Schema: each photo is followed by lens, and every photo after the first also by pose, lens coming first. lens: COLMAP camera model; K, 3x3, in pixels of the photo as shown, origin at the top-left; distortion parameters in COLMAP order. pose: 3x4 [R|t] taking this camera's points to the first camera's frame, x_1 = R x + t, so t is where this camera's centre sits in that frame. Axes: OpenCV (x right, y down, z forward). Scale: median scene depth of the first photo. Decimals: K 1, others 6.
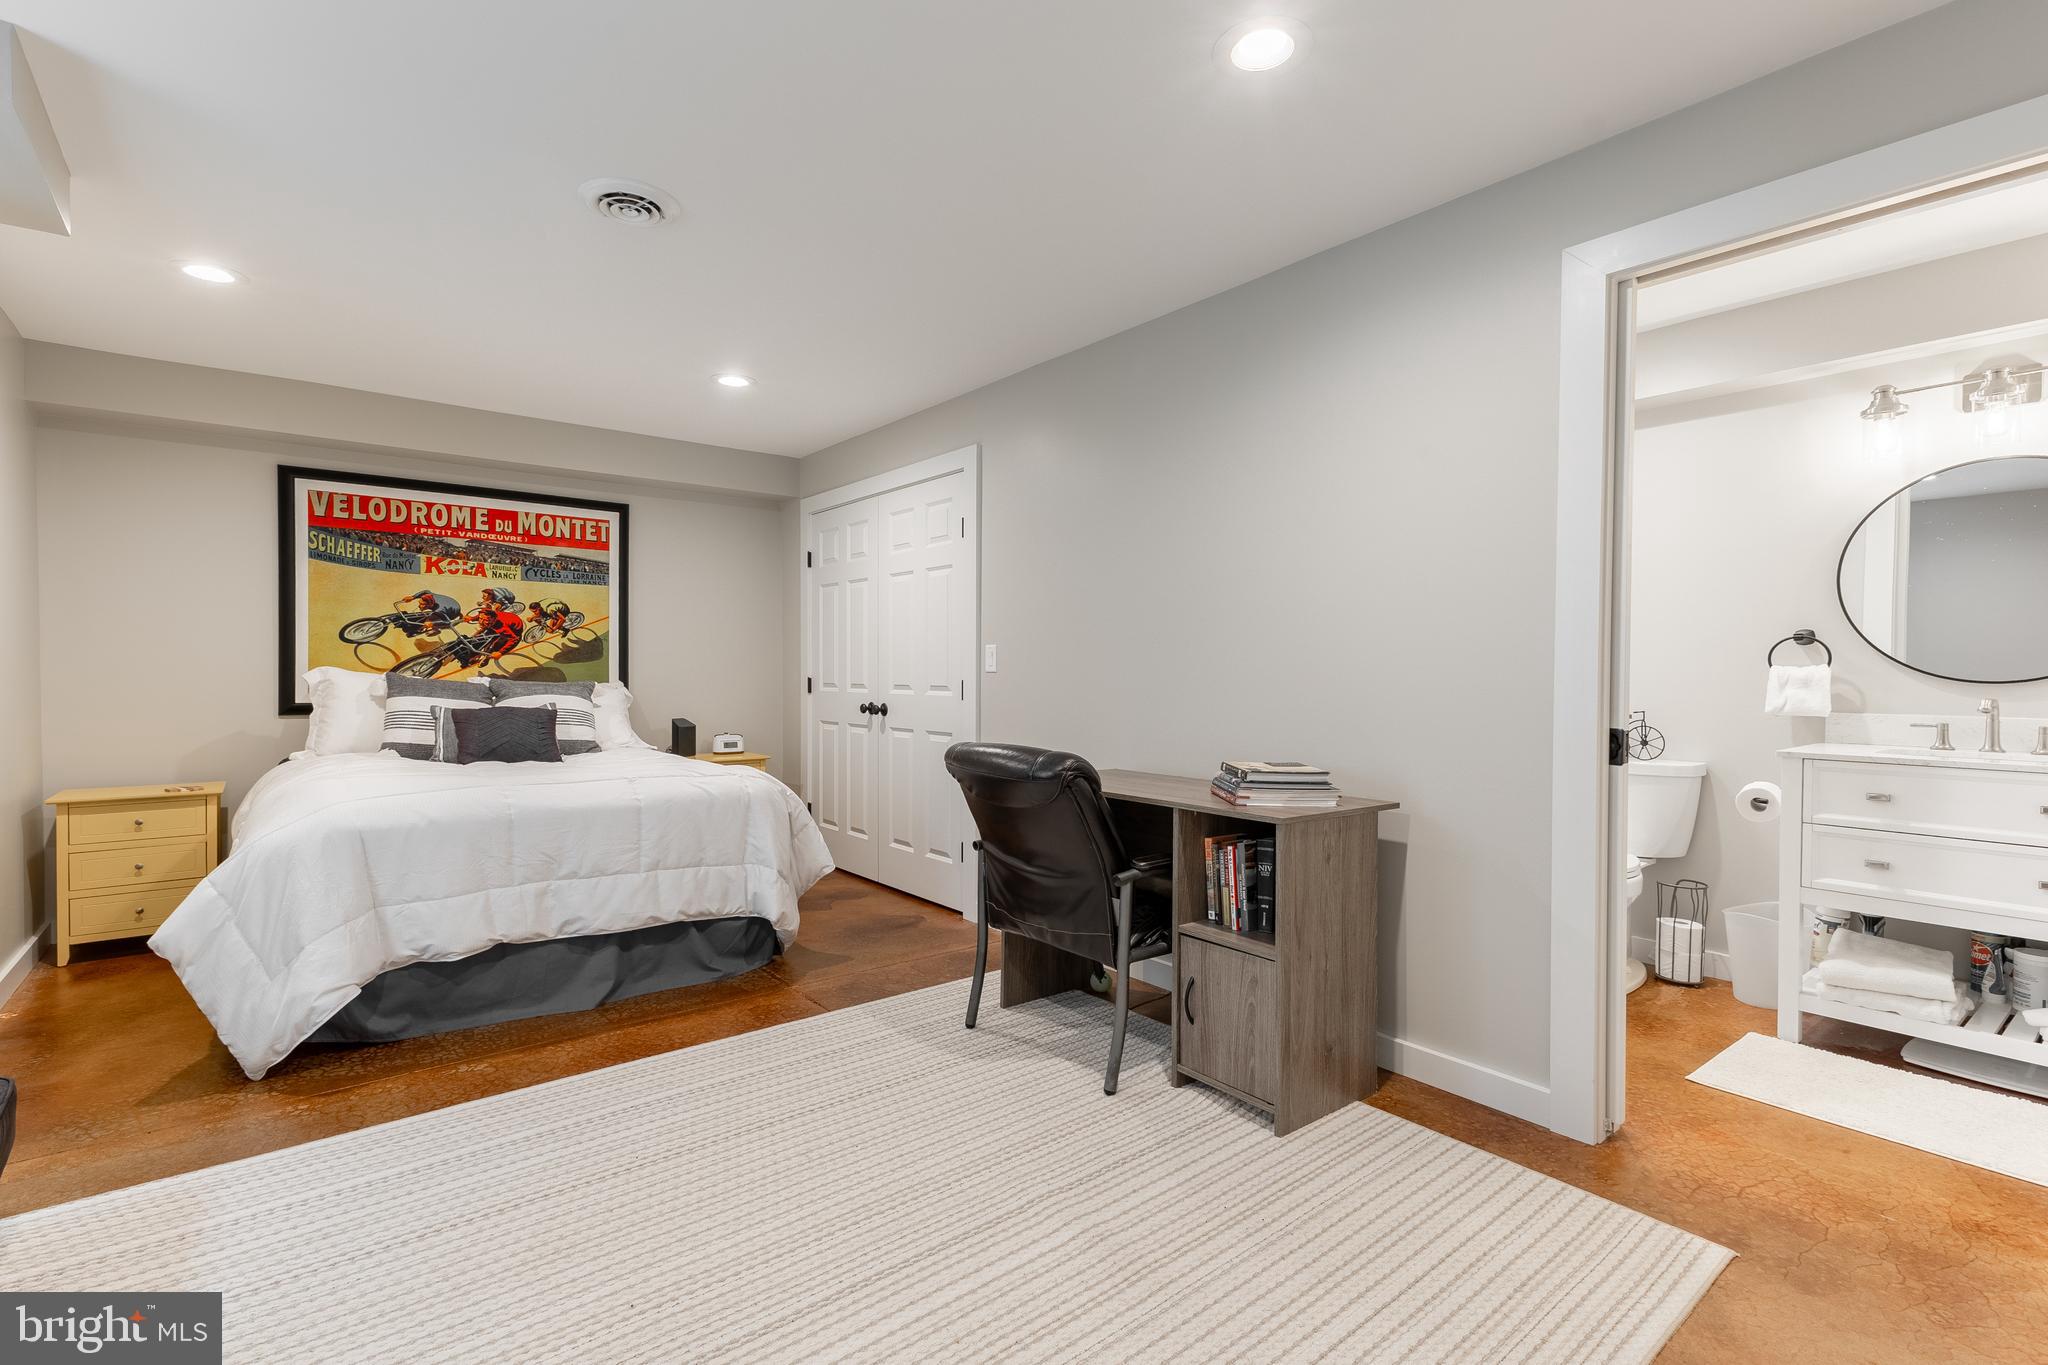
lens RADIAL K [[890.2, 0, 1021.5], [0, 890.2, 684.3], [0, 0, 1]] dist [0.011666, -0.003891]
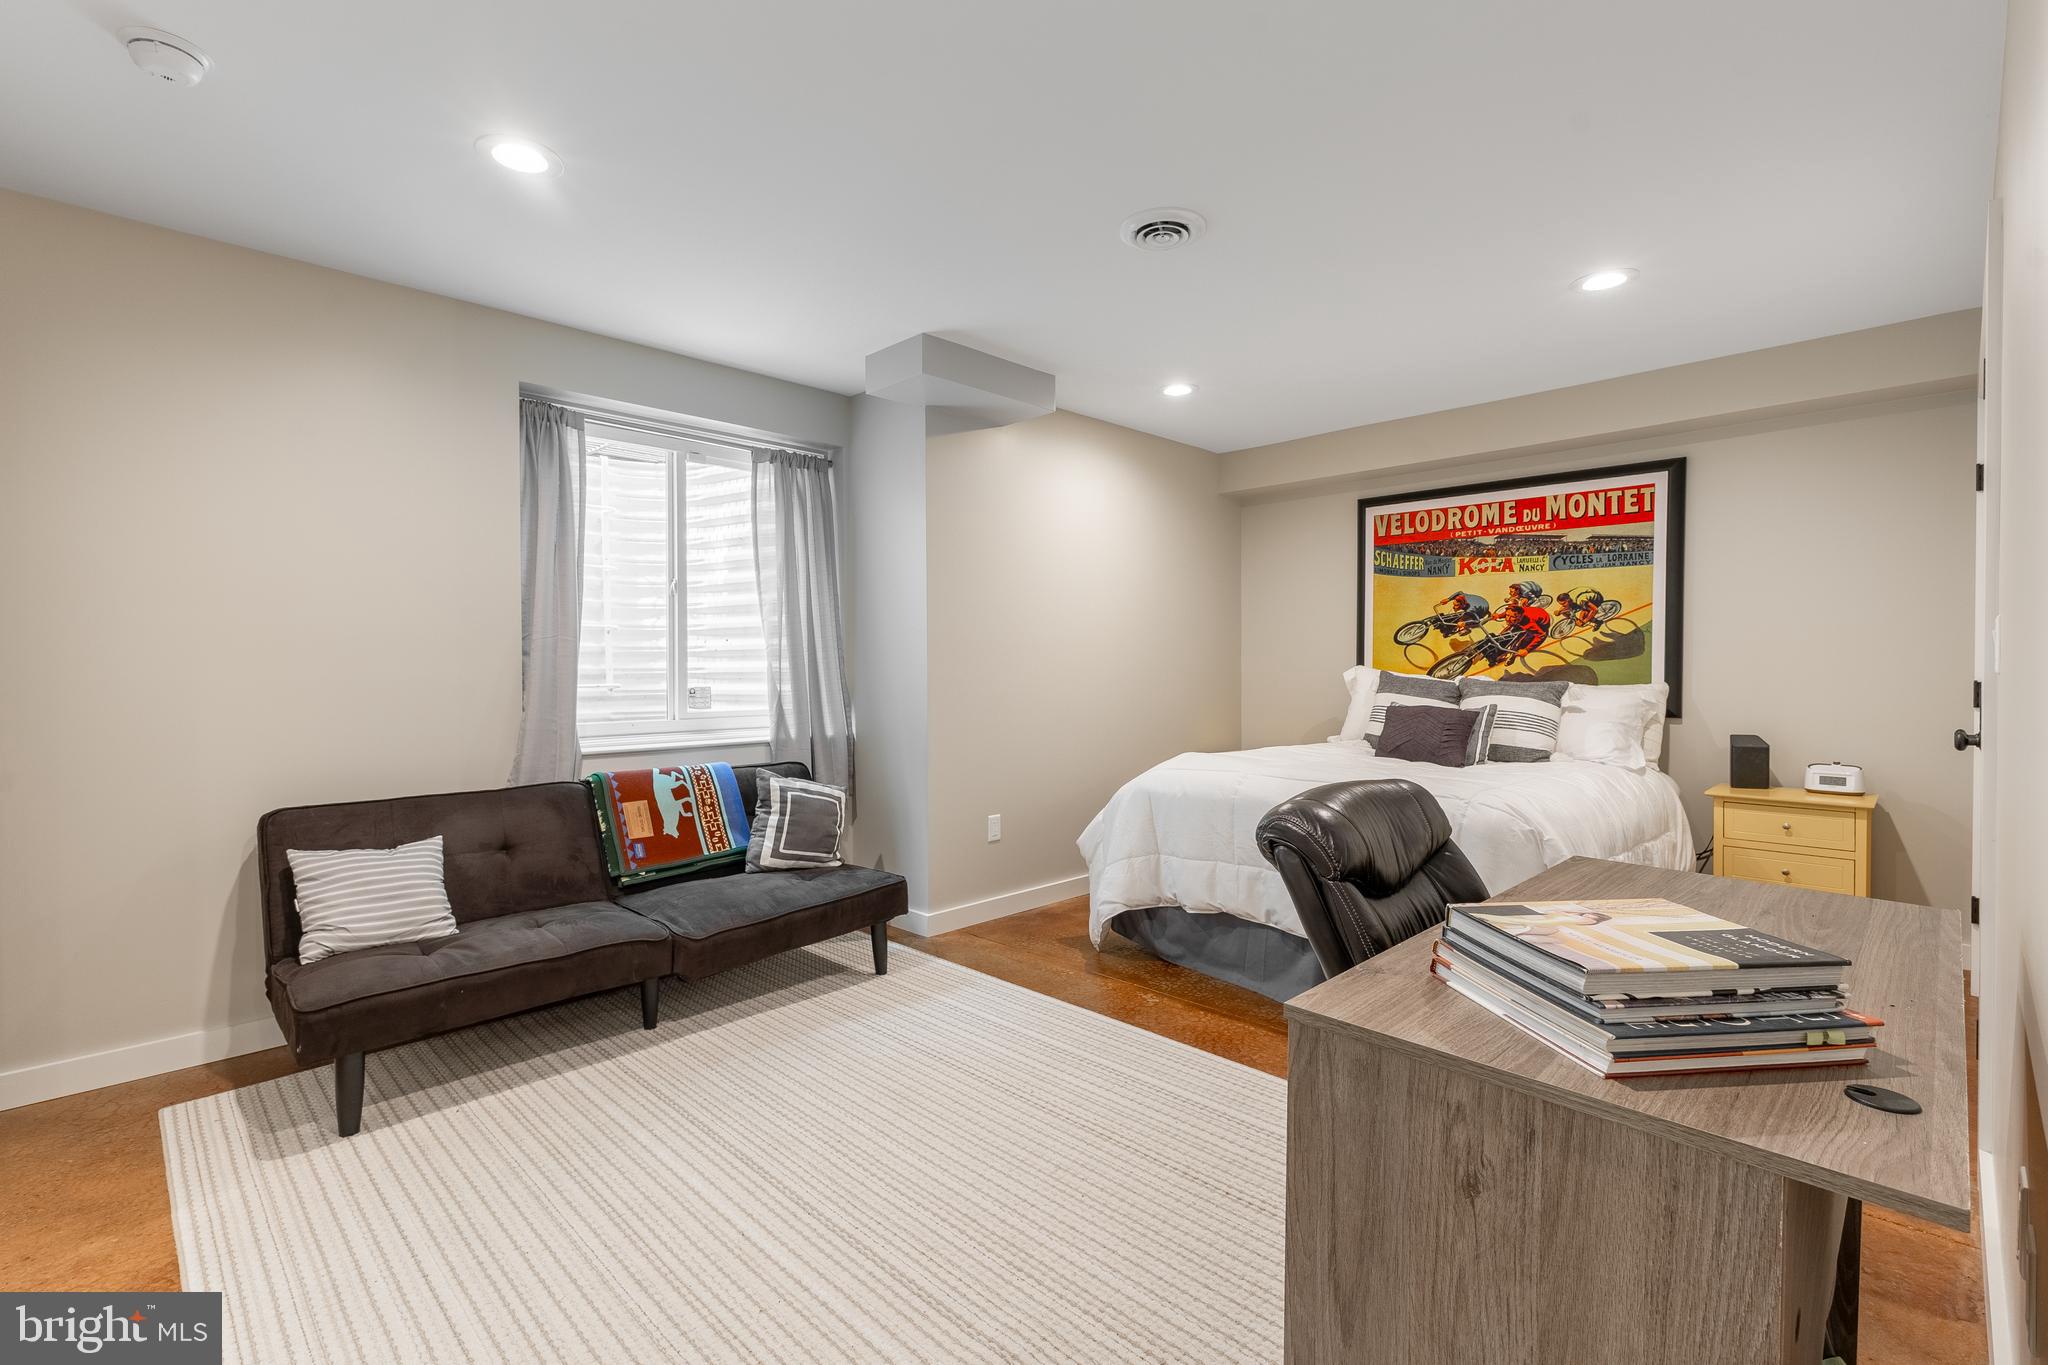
lens RADIAL K [[923.3, 0, 1024.5], [0, 923.3, 676.9], [0, 0, 1]] dist [0.003087, 0.000144]
pose [[0.134560, 0.008268, -0.990871, 0.316273], [-0.014625, 0.999873, 0.006357, -0.005787], [0.990798, 0.013636, 0.134664, 0.349514]]
